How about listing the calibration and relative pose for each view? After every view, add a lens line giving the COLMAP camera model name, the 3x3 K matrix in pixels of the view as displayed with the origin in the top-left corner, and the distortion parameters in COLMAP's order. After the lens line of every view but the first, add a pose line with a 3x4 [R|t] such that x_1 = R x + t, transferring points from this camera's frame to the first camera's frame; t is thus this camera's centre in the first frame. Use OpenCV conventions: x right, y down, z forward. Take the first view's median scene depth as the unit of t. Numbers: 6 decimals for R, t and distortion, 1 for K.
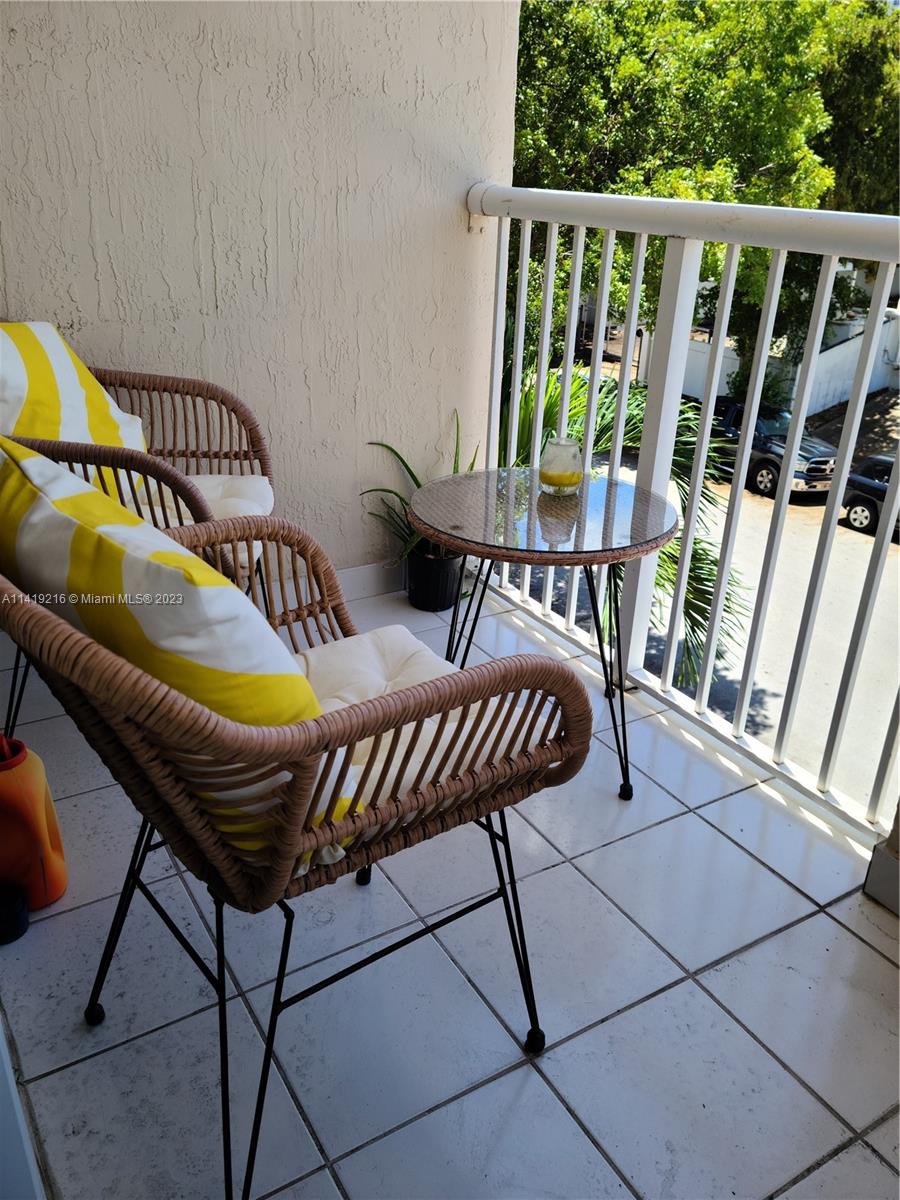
lens RADIAL K [[948.8, 0, 444.4], [0, 948.8, 597.1], [0, 0, 1]] dist [0.093548, -0.097646]
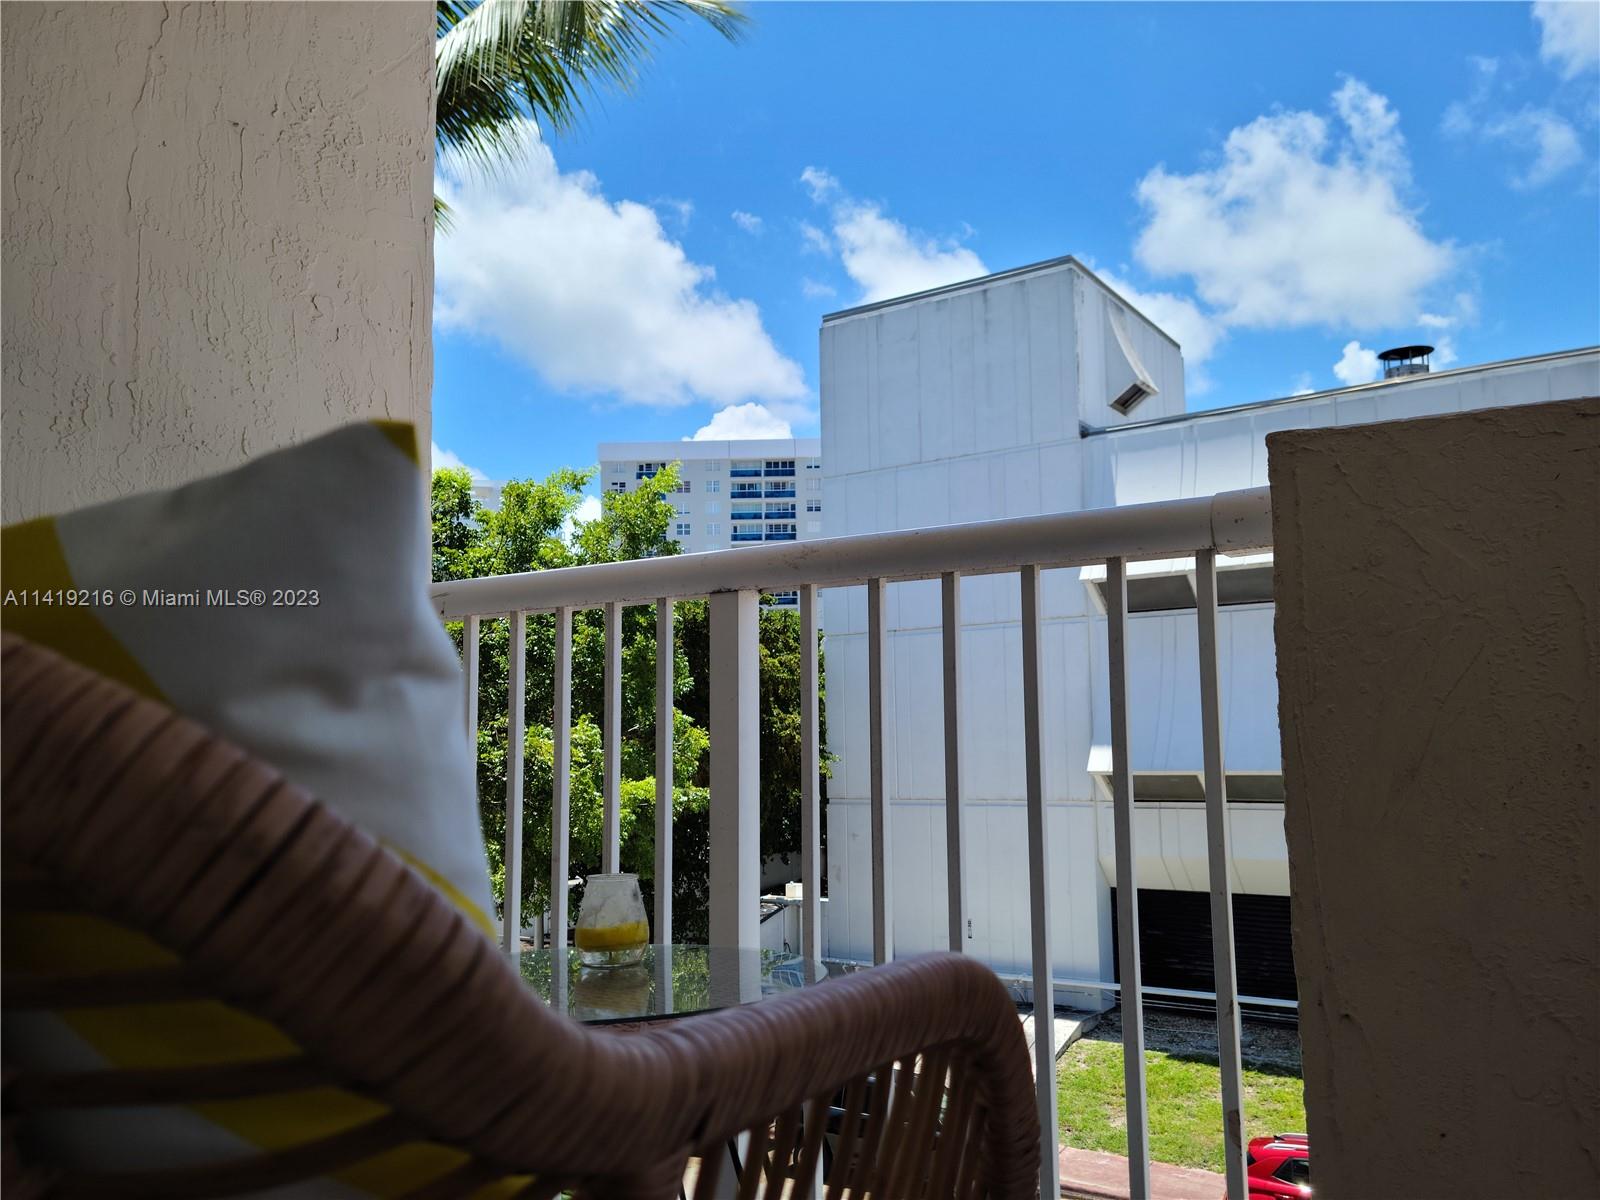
lens RADIAL K [[1265.0, 0, 810.8], [0, 1265.0, 607.0], [0, 0, 1]] dist [0.093548, -0.097646]
pose [[0.895512, 0.006386, 0.444991, -0.112403], [0.226031, 0.854805, -0.467139, 0.086169], [-0.383363, 0.518910, 0.764045, 0.225246]]
